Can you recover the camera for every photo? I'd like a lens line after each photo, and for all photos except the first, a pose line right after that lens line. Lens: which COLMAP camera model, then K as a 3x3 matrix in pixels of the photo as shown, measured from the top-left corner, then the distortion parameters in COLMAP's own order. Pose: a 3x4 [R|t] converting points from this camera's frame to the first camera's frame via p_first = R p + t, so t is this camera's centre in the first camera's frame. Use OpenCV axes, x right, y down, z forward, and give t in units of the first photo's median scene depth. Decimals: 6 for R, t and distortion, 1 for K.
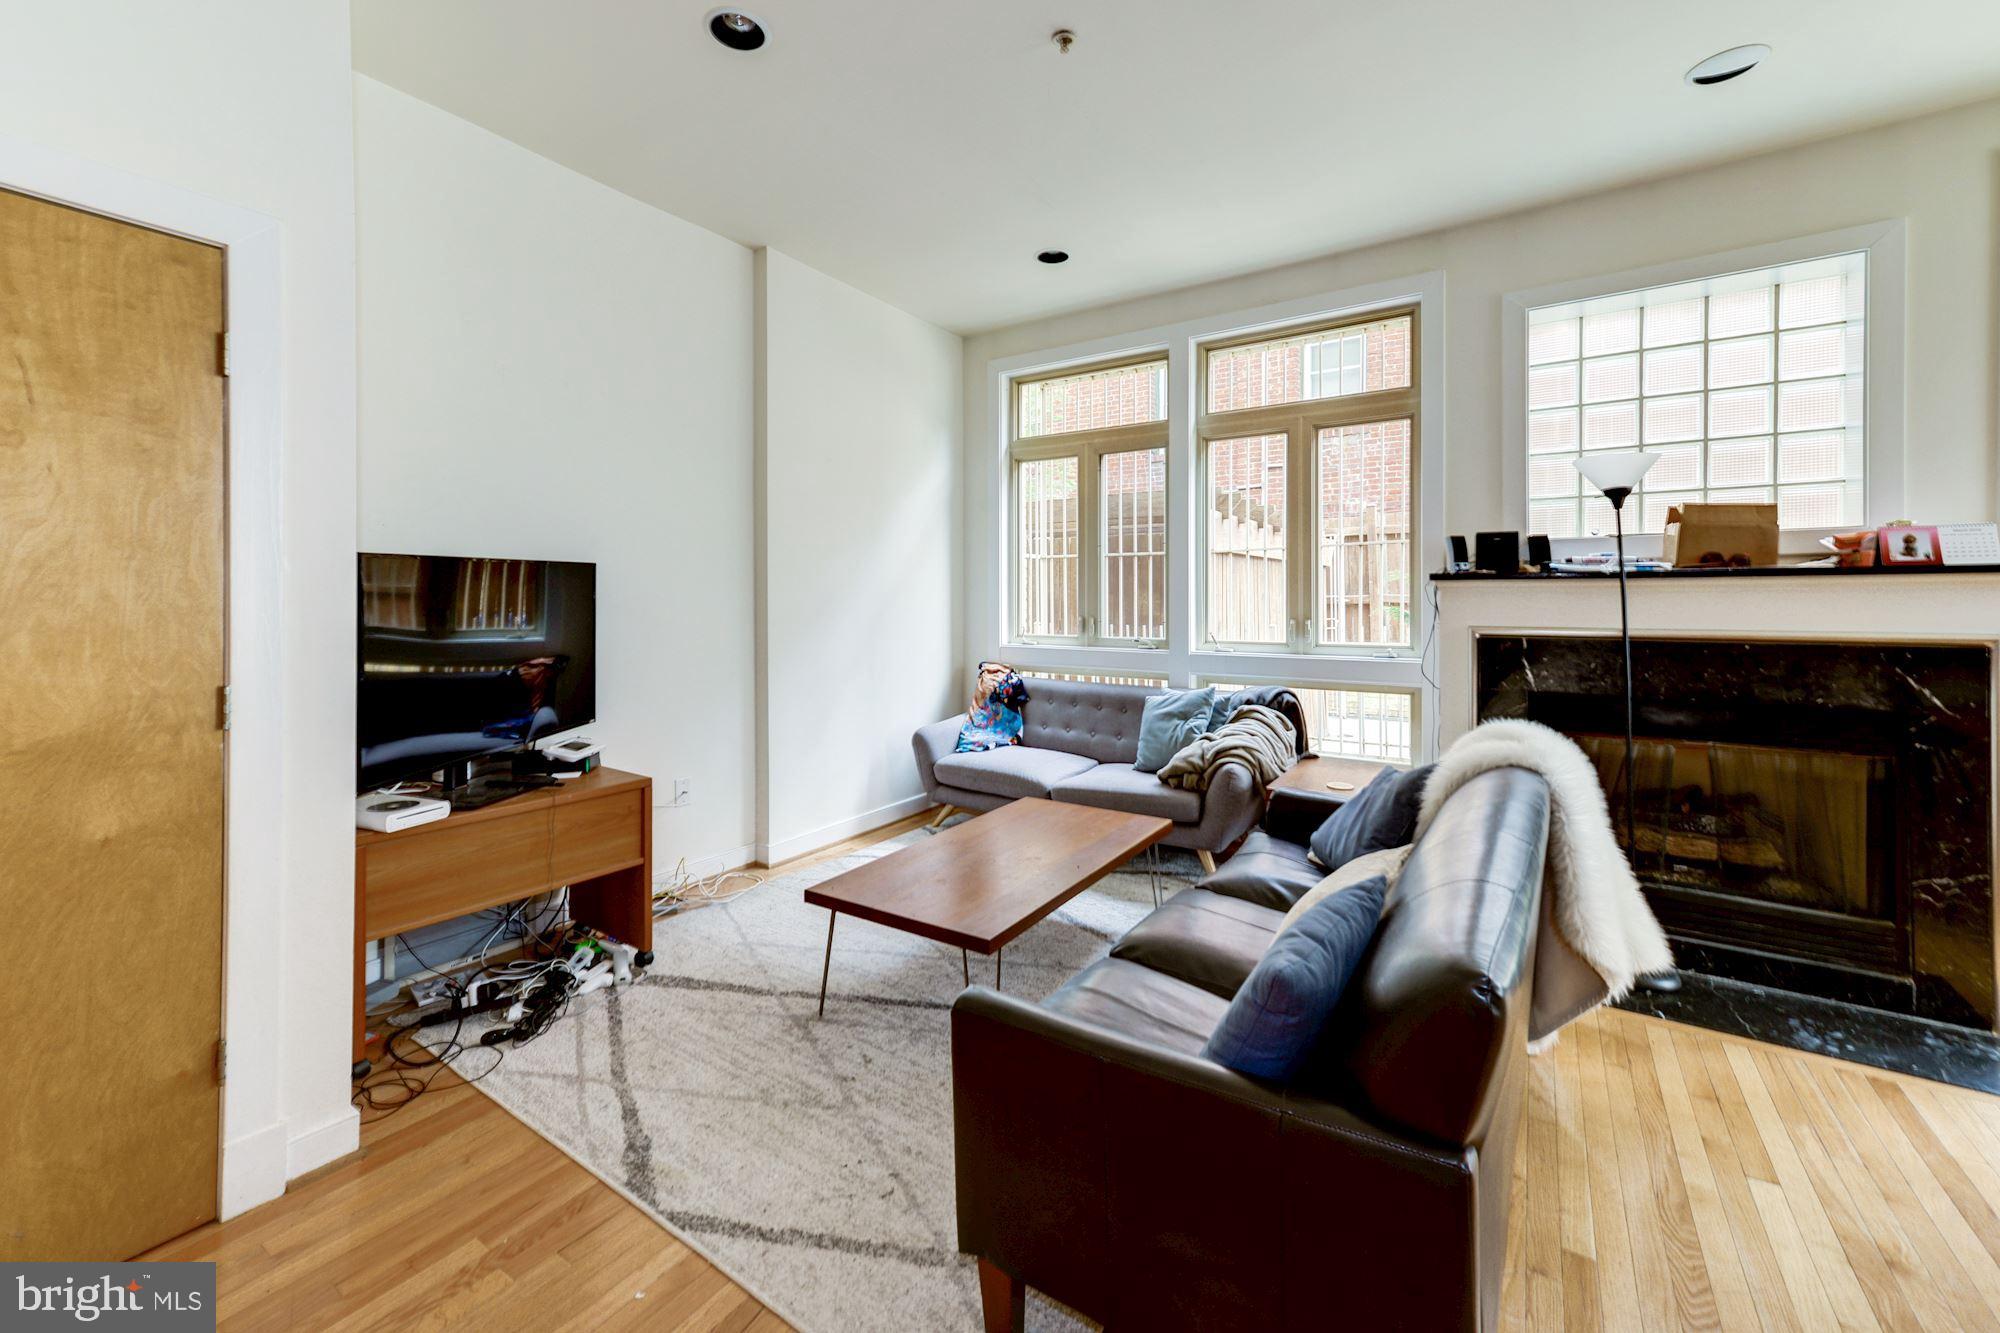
lens RADIAL K [[812.3, 0, 987.1], [0, 812.3, 595.3], [0, 0, 1]] dist [0.018693, 0.000920]
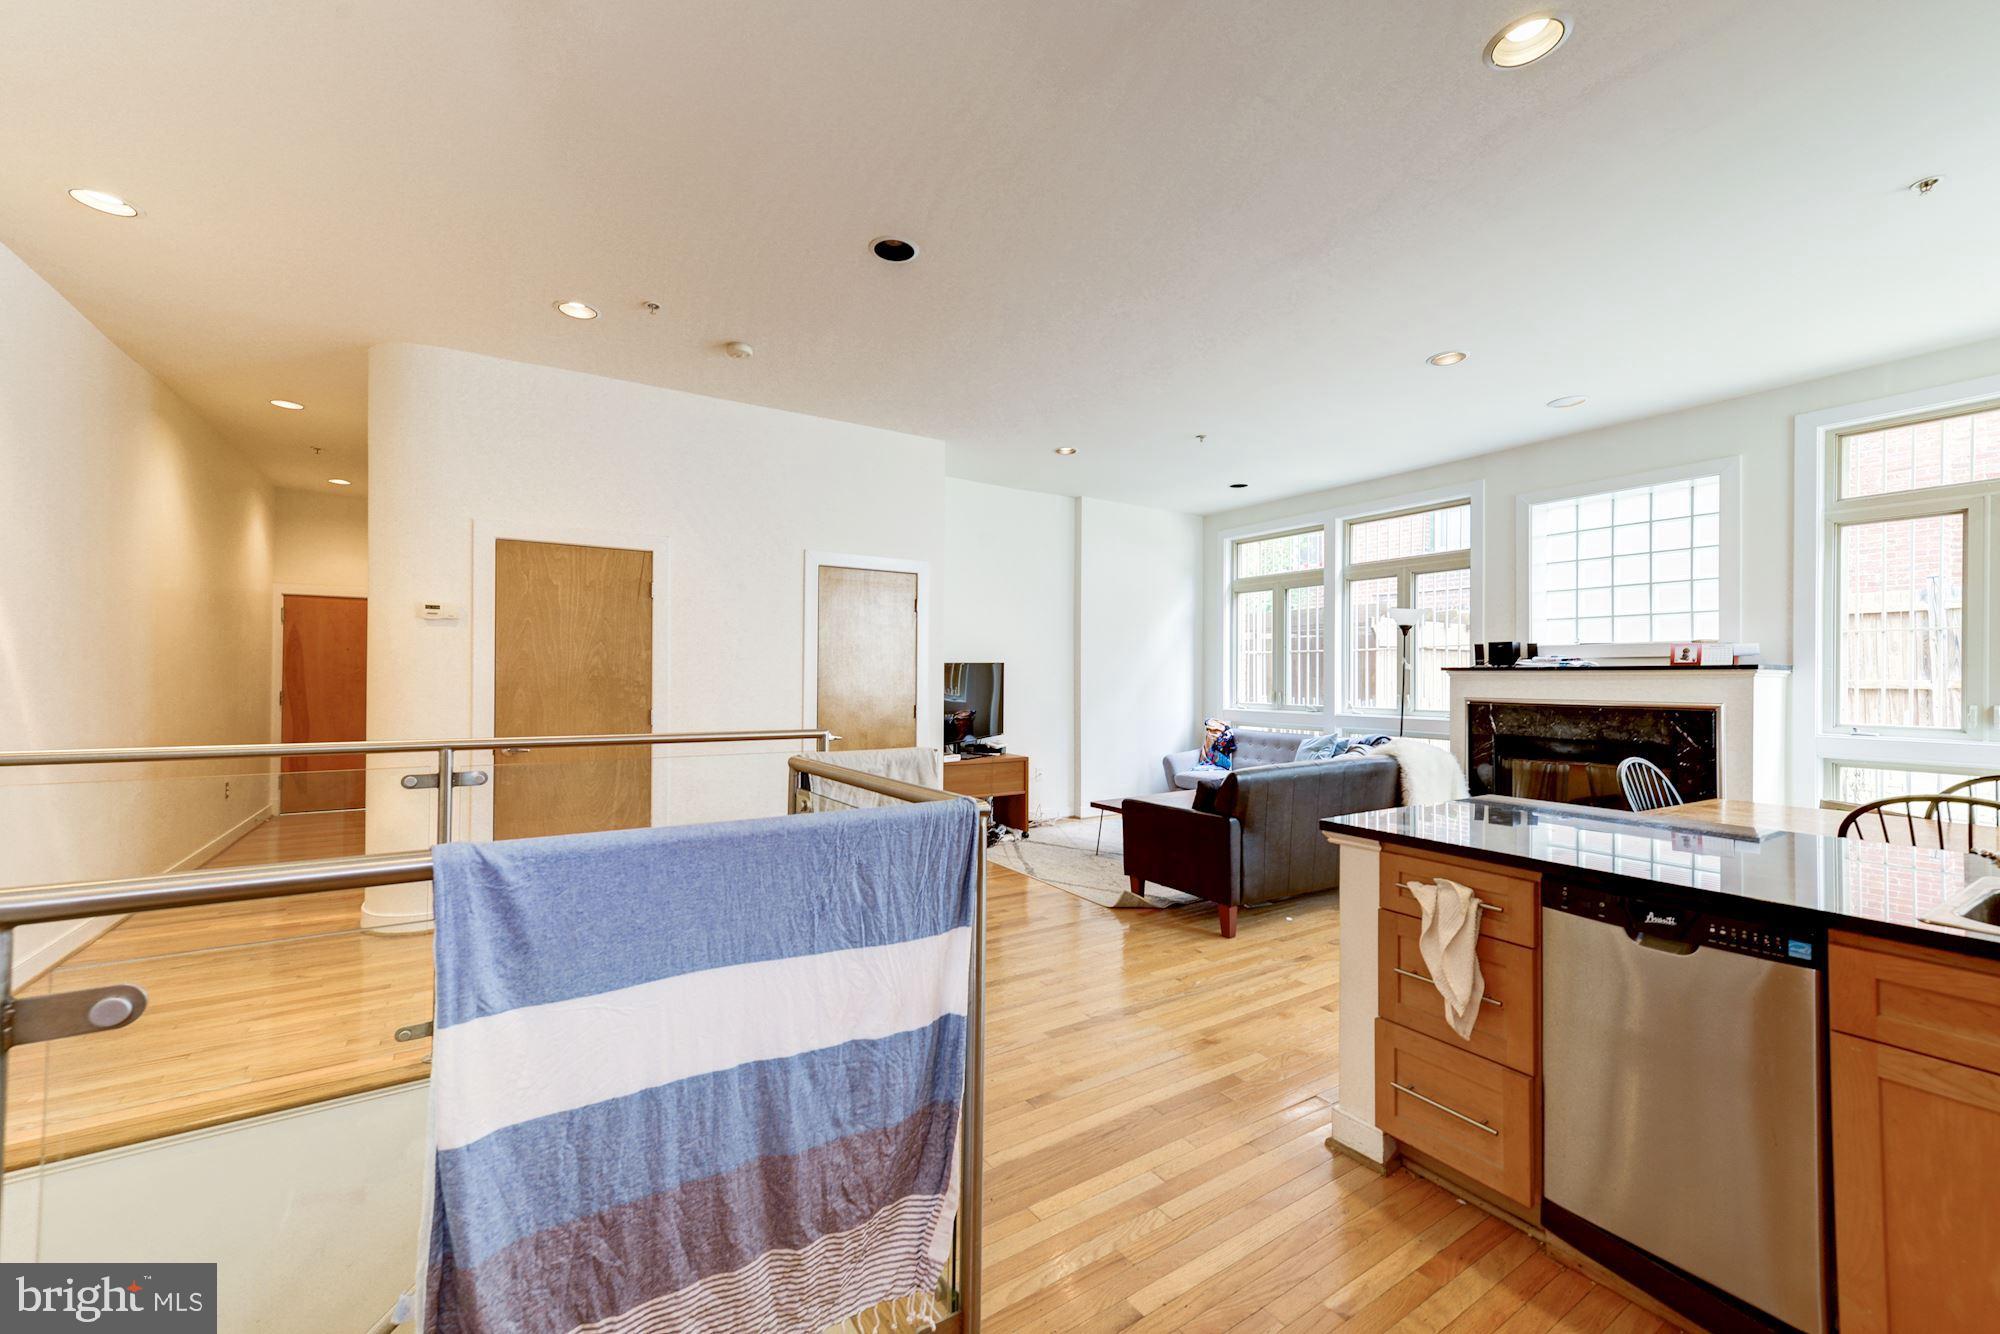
lens RADIAL K [[812.3, 0, 997.7], [0, 812.3, 672.2], [0, 0, 1]] dist [0.018693, 0.000920]
pose [[0.924400, 0.003737, -0.381406, 0.330140], [-0.004640, 0.999988, -0.001448, -0.008892], [0.381396, 0.003108, 0.924407, -0.997998]]
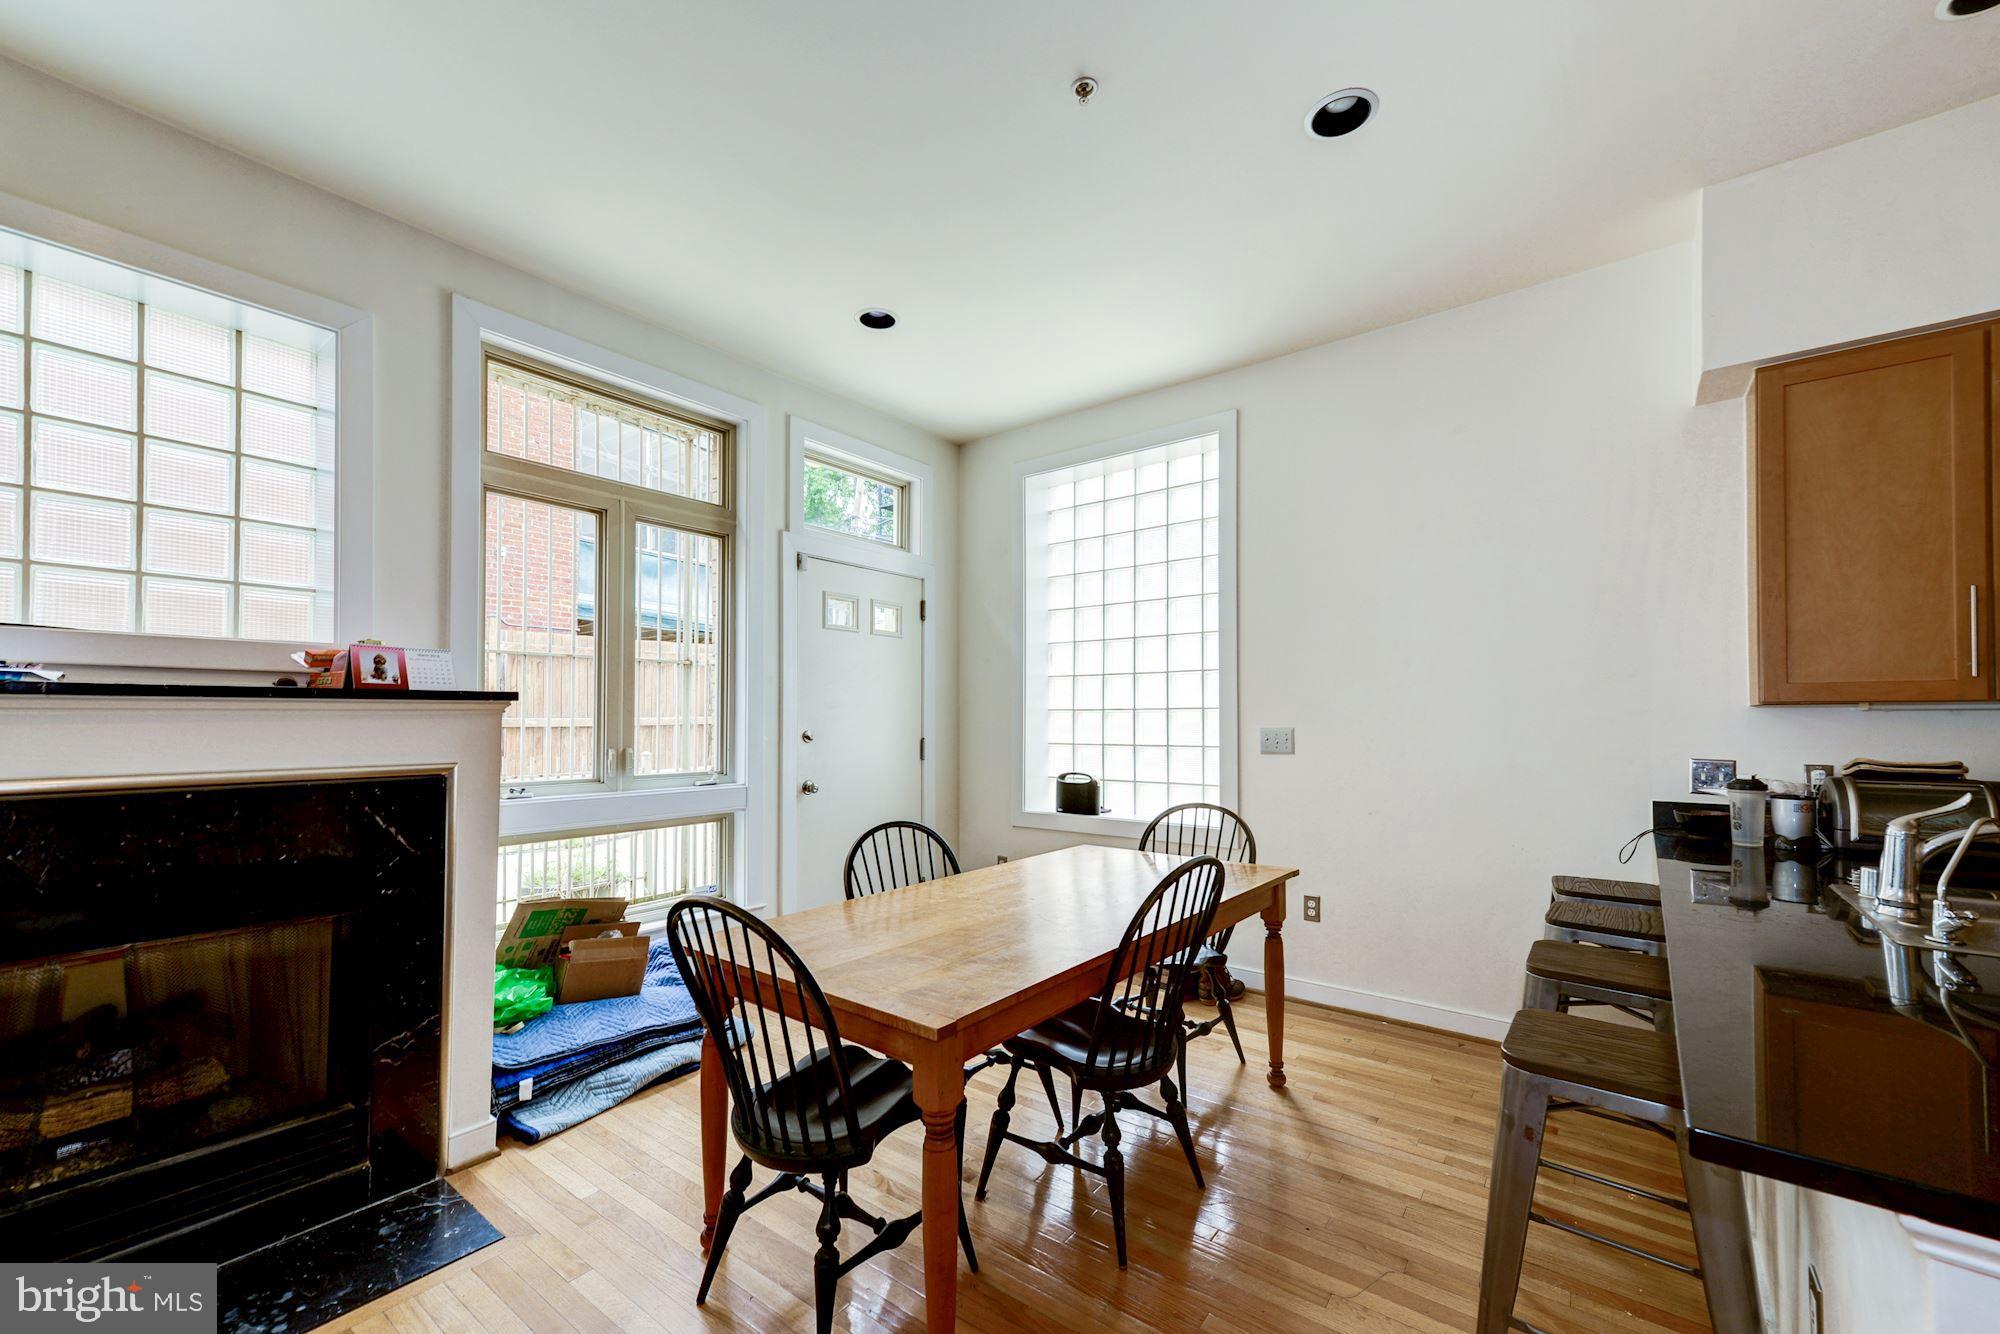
lens RADIAL K [[812.3, 0, 1004.5], [0, 812.3, 703.5], [0, 0, 1]] dist [0.018693, 0.000920]
pose [[0.068509, 0.015779, 0.997526, 0.217750], [-0.005058, 0.999868, -0.015469, -0.008232], [-0.997638, -0.003986, 0.068580, 0.213781]]
